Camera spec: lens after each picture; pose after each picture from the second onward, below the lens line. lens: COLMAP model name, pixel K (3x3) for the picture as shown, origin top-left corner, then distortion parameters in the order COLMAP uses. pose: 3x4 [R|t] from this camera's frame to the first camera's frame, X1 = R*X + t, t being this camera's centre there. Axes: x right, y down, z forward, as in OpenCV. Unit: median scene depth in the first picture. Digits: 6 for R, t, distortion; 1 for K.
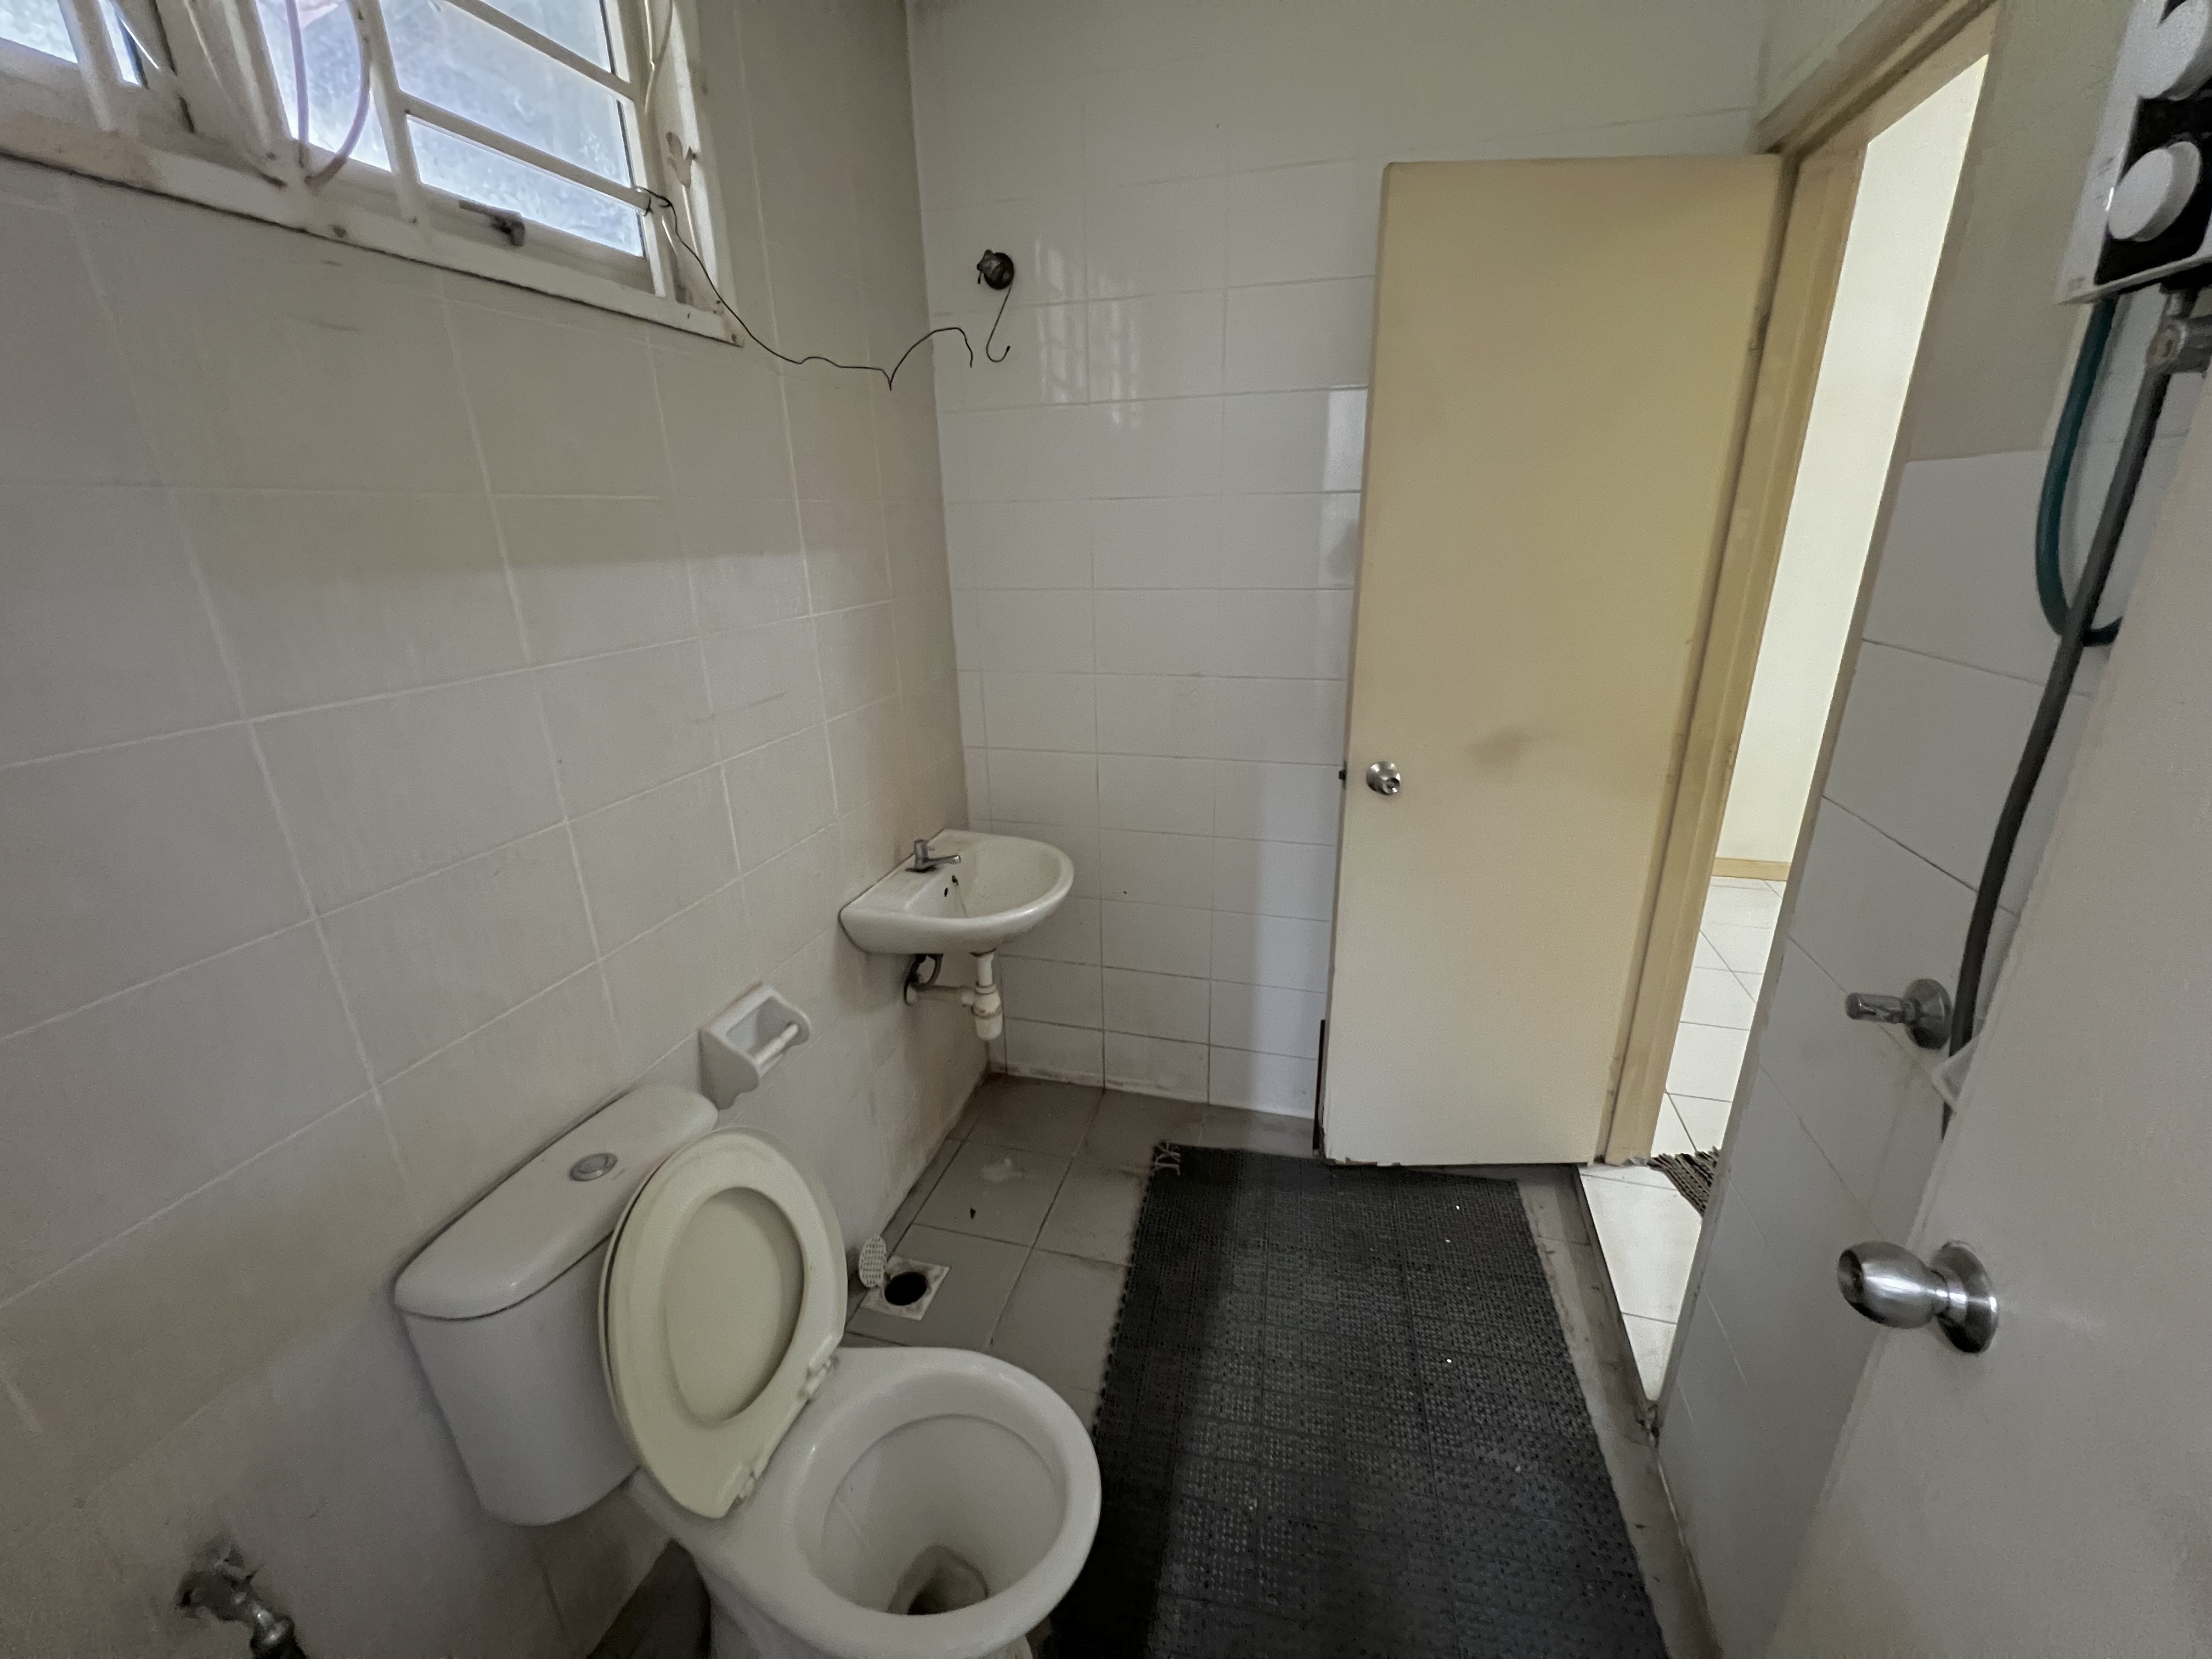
lens RADIAL K [[893.2, 0, 1106.0], [0, 893.2, 829.5], [0, 0, 1]] dist [-0.007949, 0.003224]
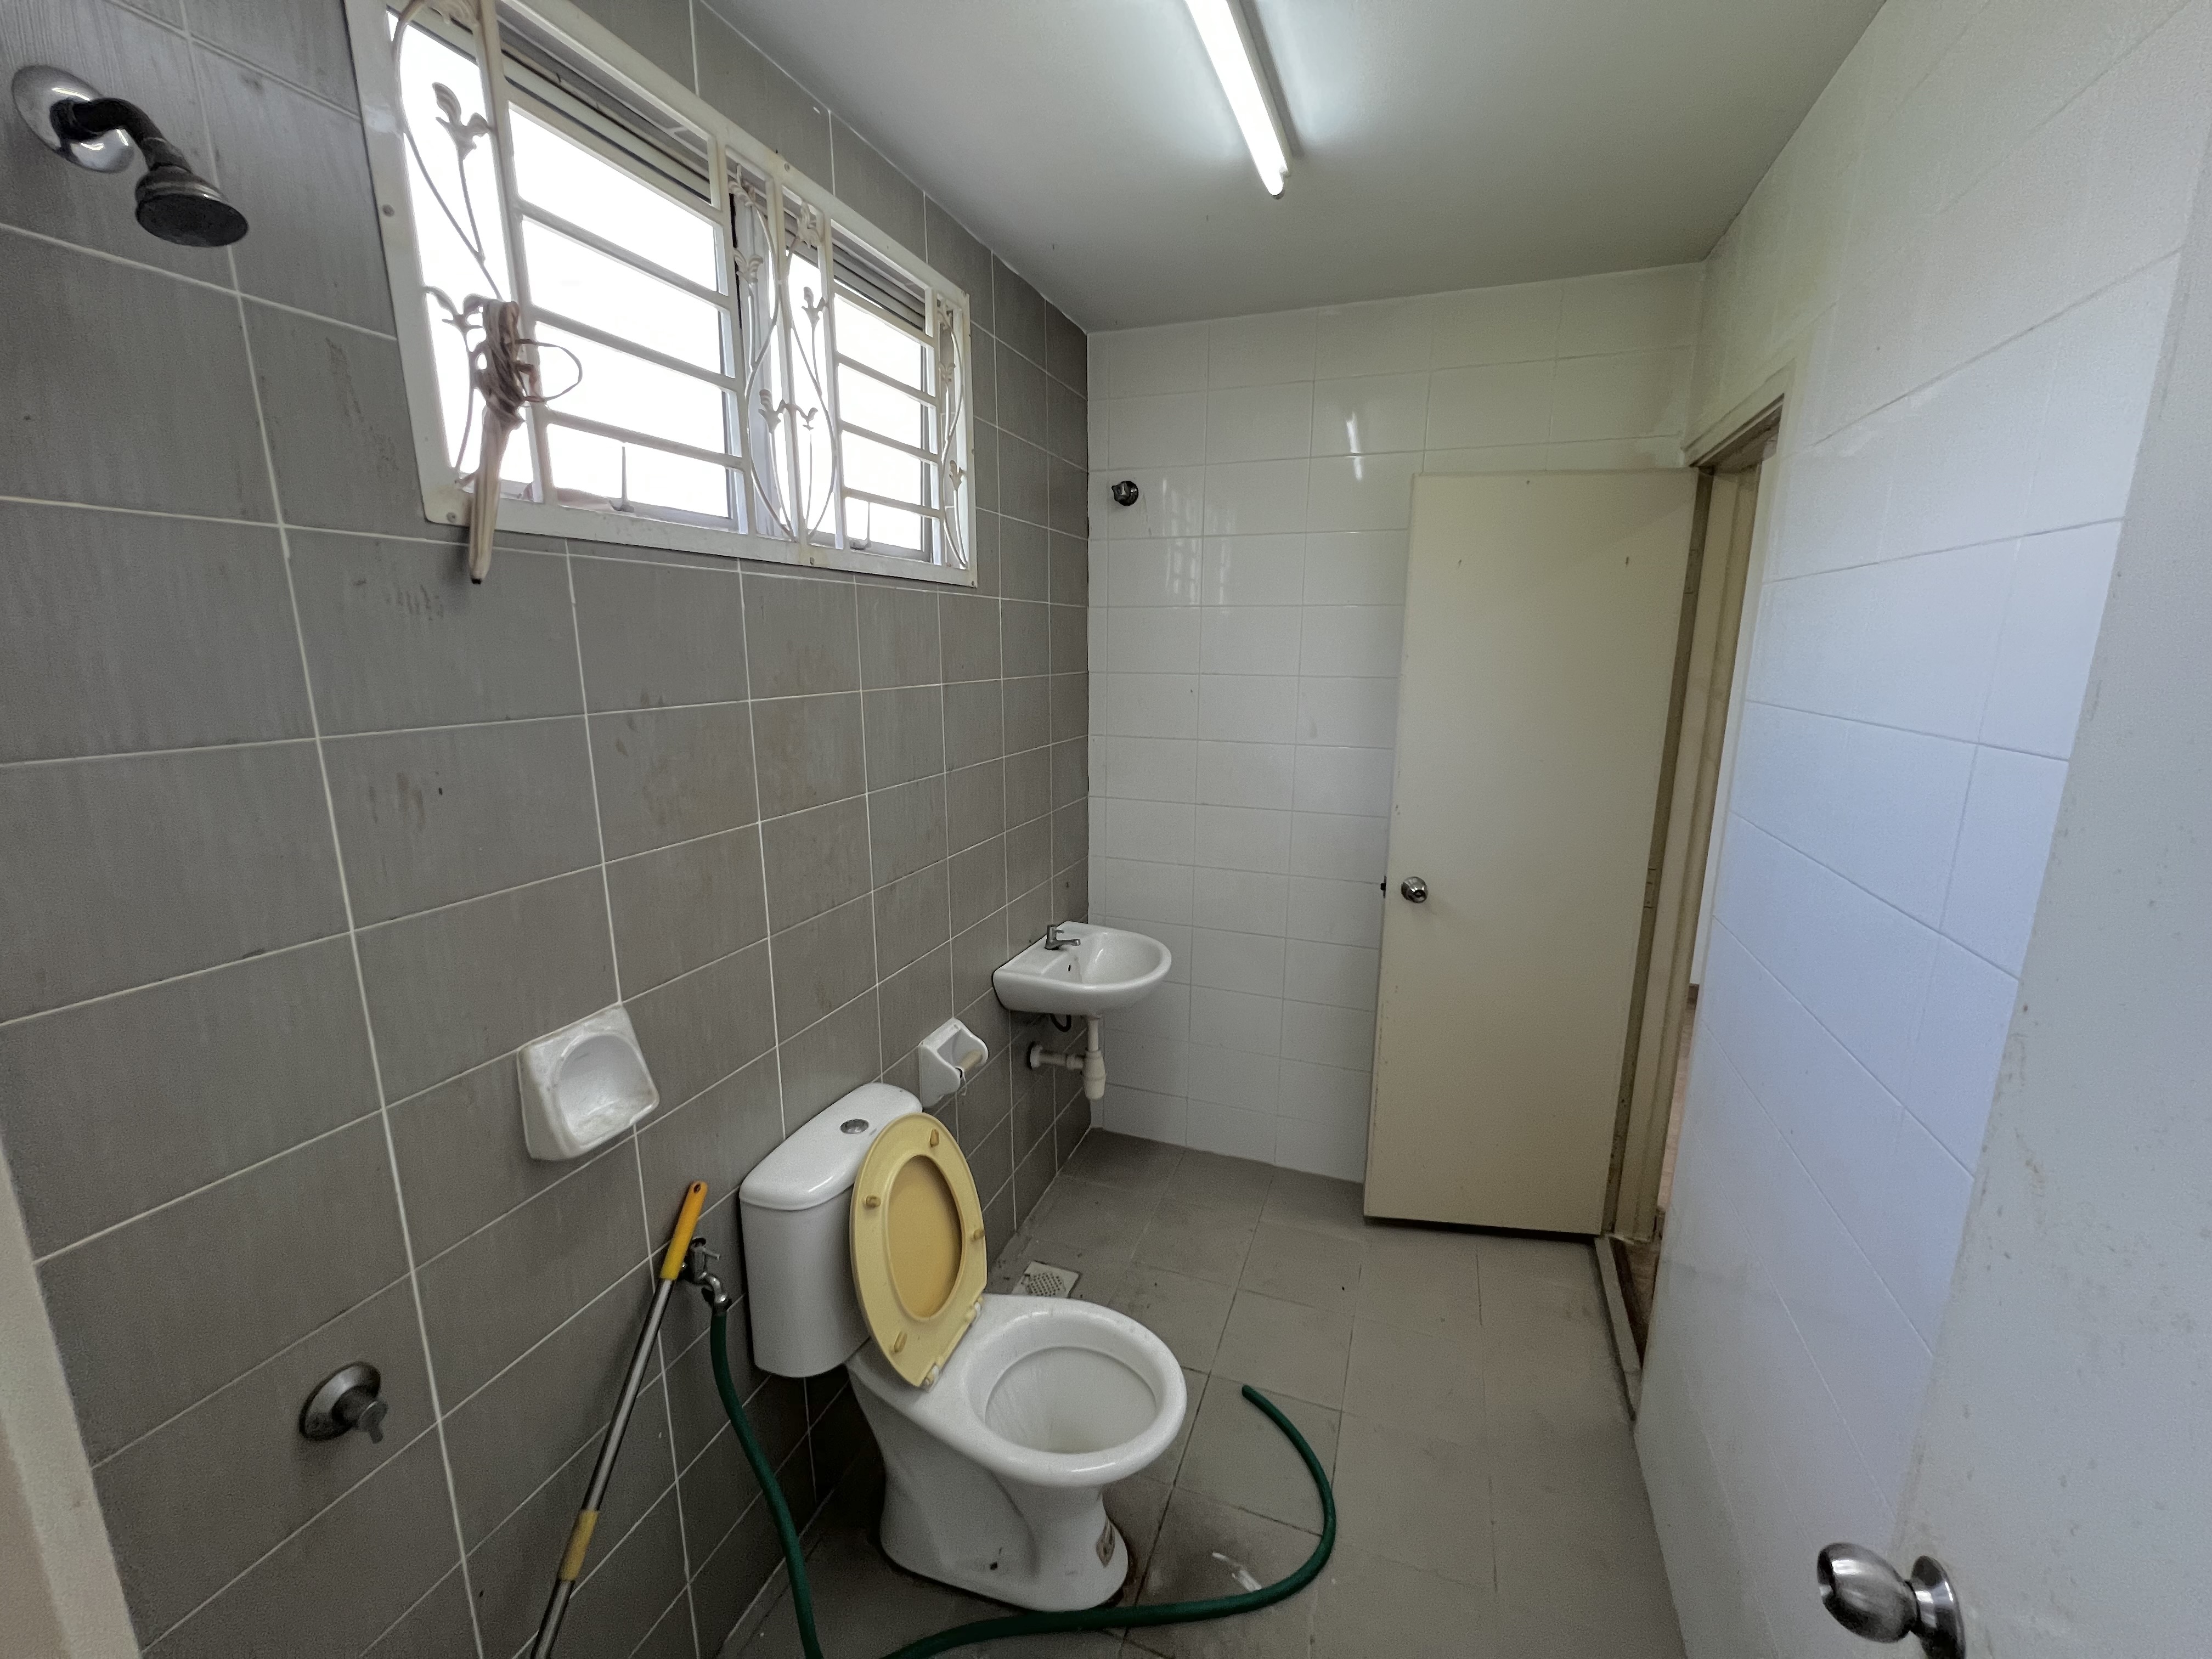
lens RADIAL K [[893.2, 0, 1106.0], [0, 893.2, 829.5], [0, 0, 1]] dist [-0.007949, 0.003224]
pose [[0.994862, 0.041685, -0.092256, -0.028535], [-0.052394, 0.991763, -0.116879, 0.028825], [0.086624, 0.121112, 0.988852, -0.332108]]
